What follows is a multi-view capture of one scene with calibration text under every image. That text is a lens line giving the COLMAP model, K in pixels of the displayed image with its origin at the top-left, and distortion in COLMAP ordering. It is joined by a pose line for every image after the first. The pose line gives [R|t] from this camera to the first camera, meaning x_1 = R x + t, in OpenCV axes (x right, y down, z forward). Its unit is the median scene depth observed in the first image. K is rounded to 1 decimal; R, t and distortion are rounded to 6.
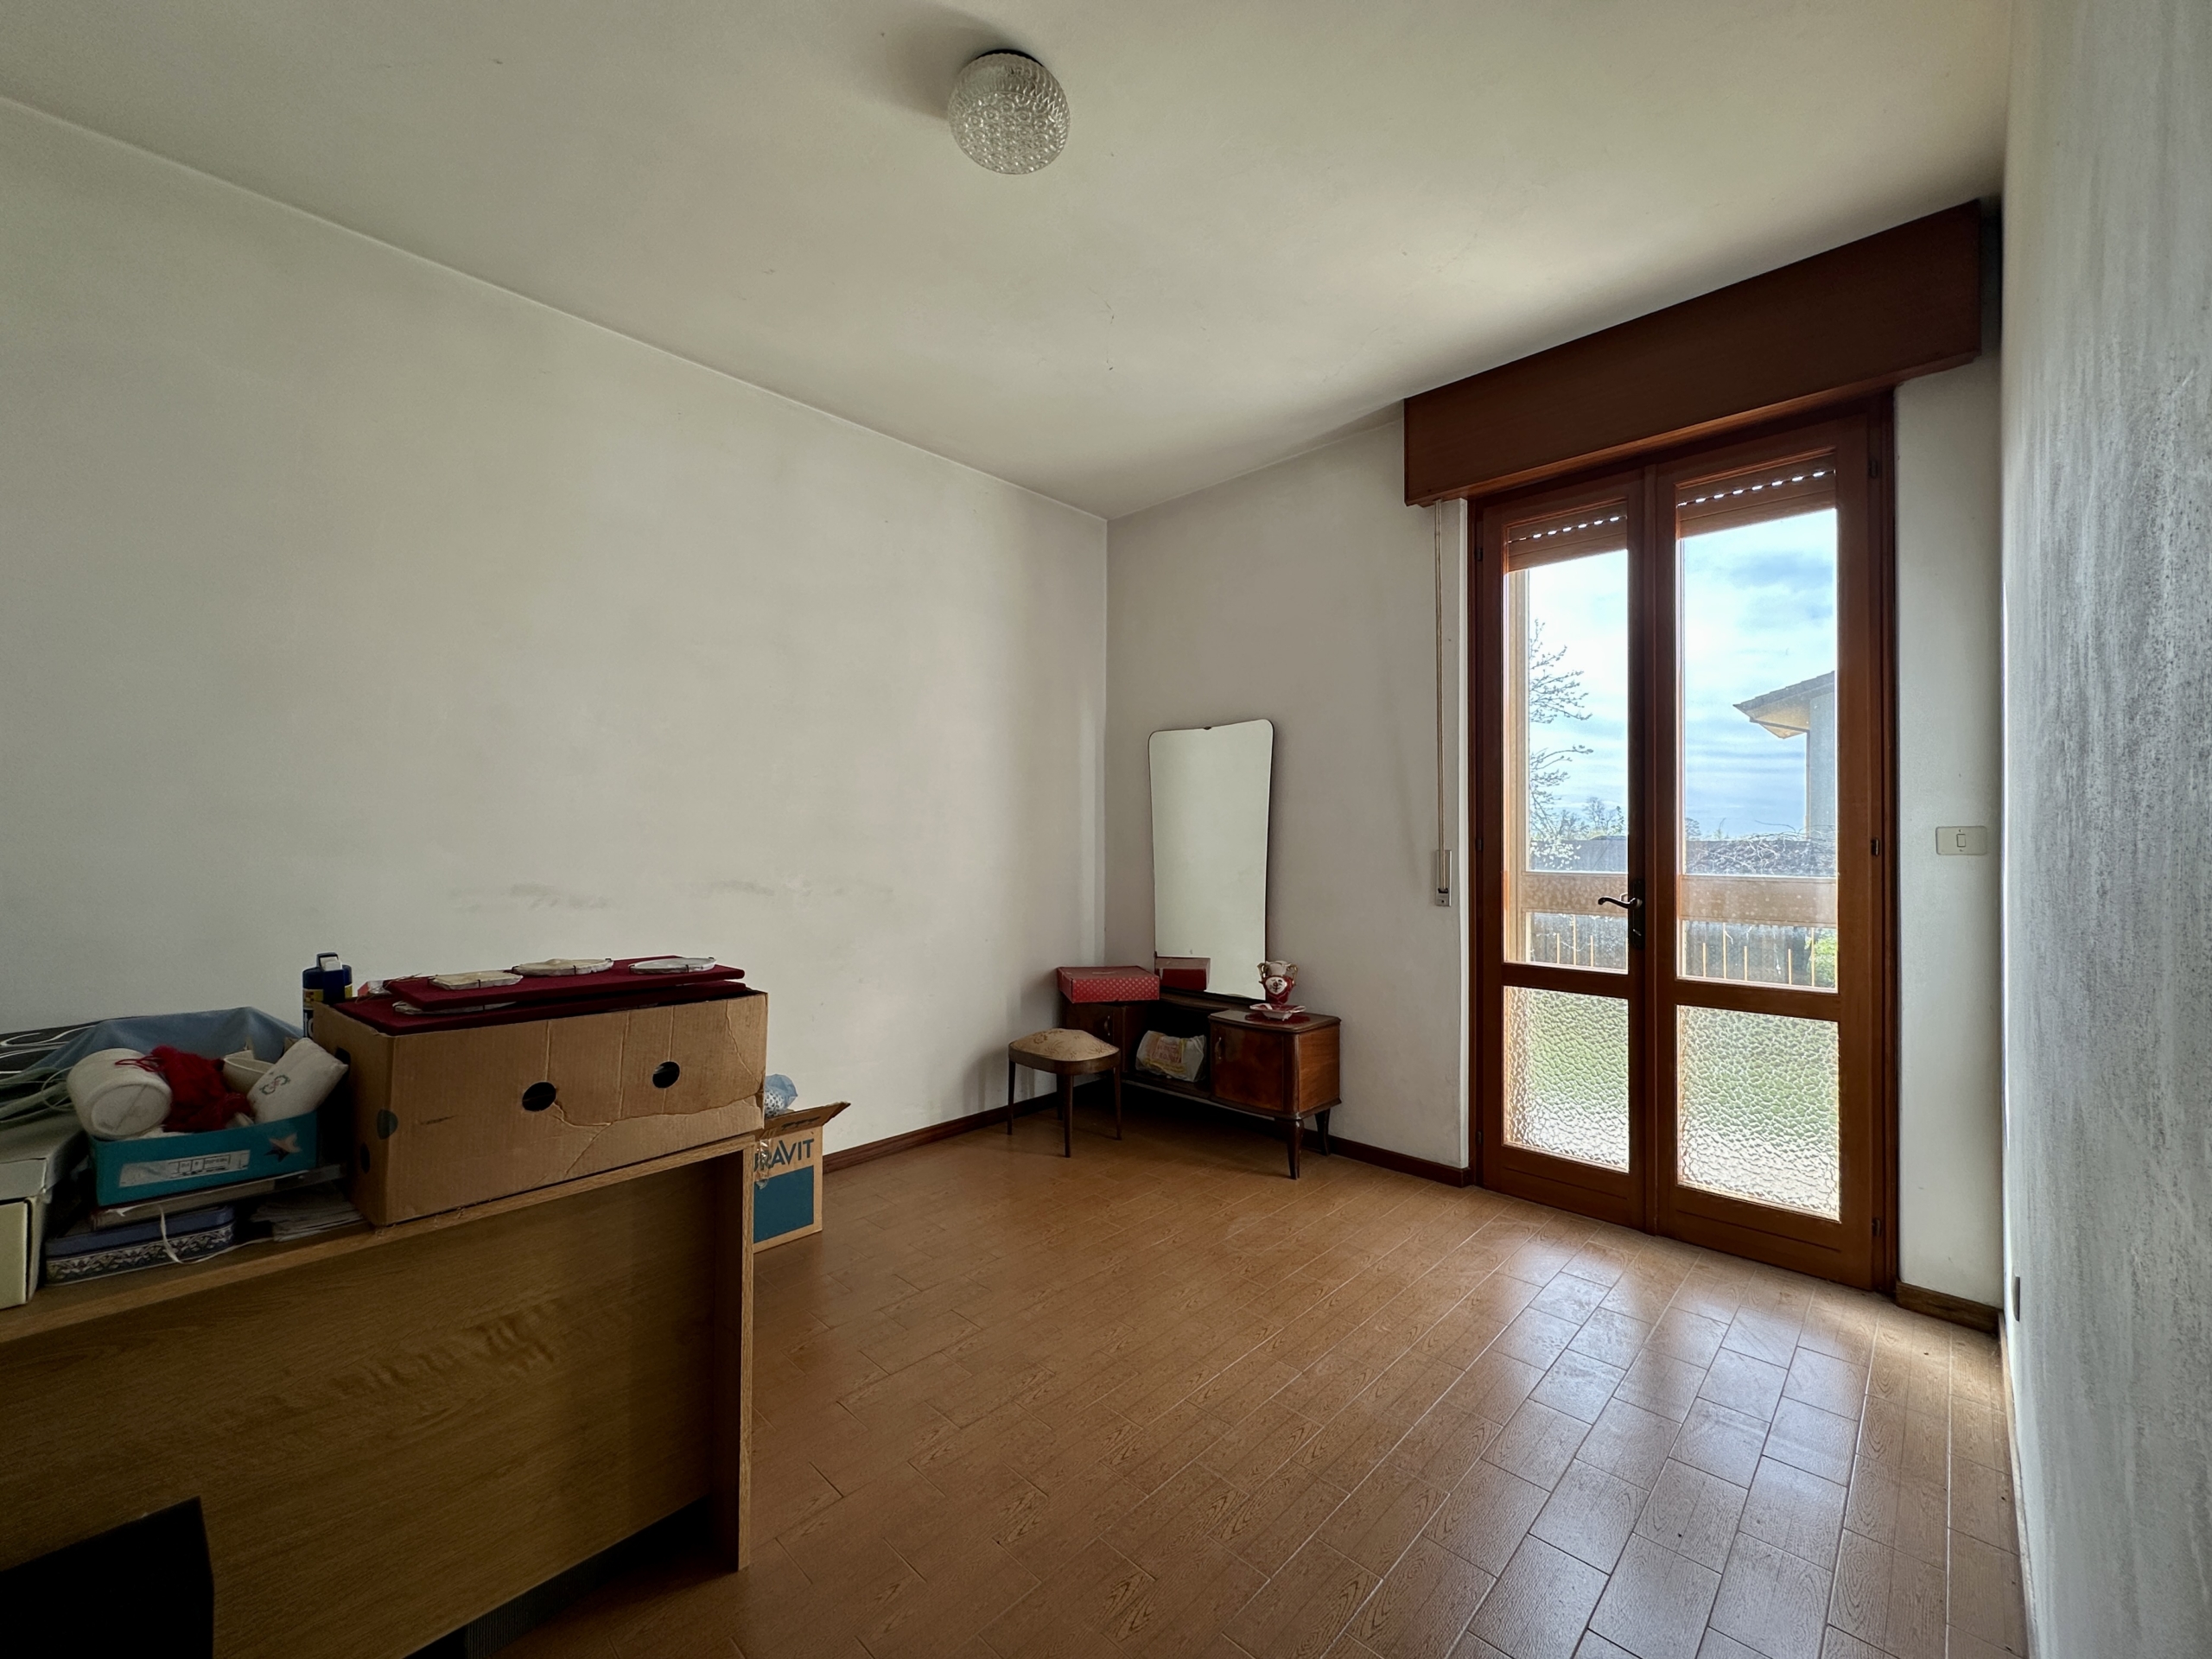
lens RADIAL K [[879.8, 0, 1196.9], [0, 879.8, 826.4], [0, 0, 1]] dist [-0.008738, -0.000065]
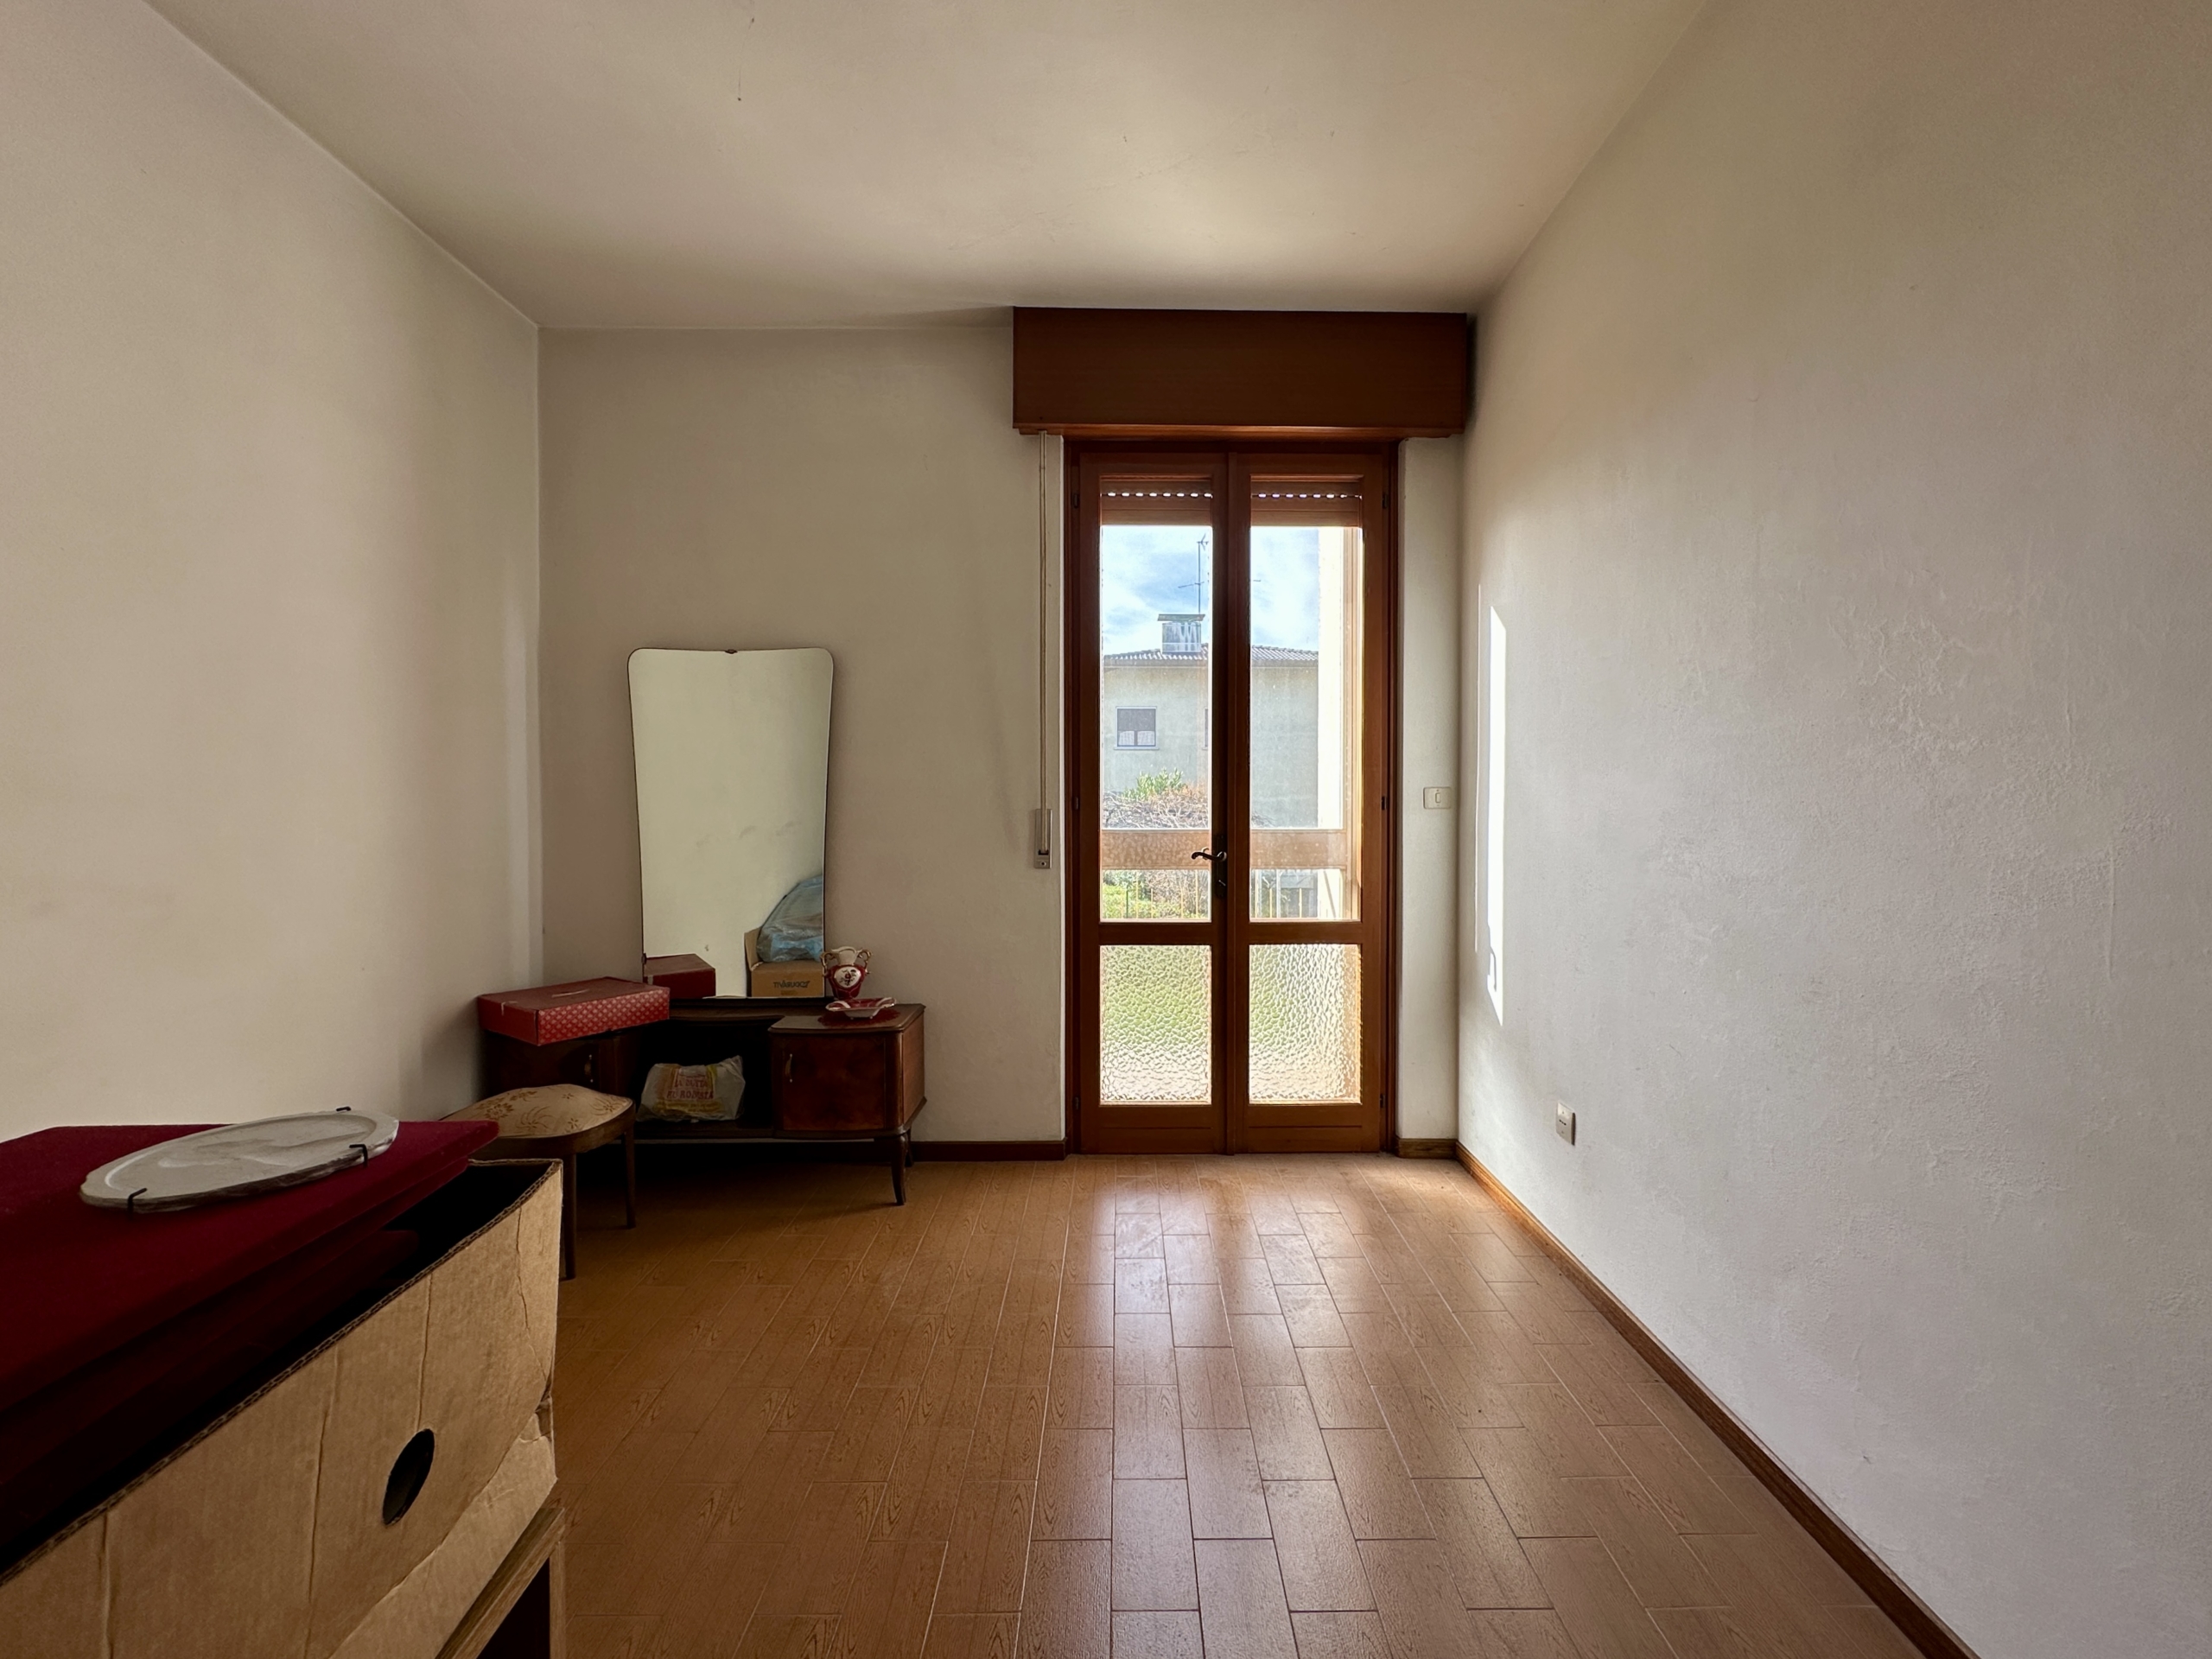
lens RADIAL K [[876.5, 0, 1114.0], [0, 876.5, 806.2], [0, 0, 1]] dist [-0.003311, -0.000187]
pose [[0.747068, -0.009329, 0.664682, -0.289827], [-0.007781, 0.999710, 0.022776, 0.001867], [-0.664702, -0.022187, 0.746779, 0.253801]]
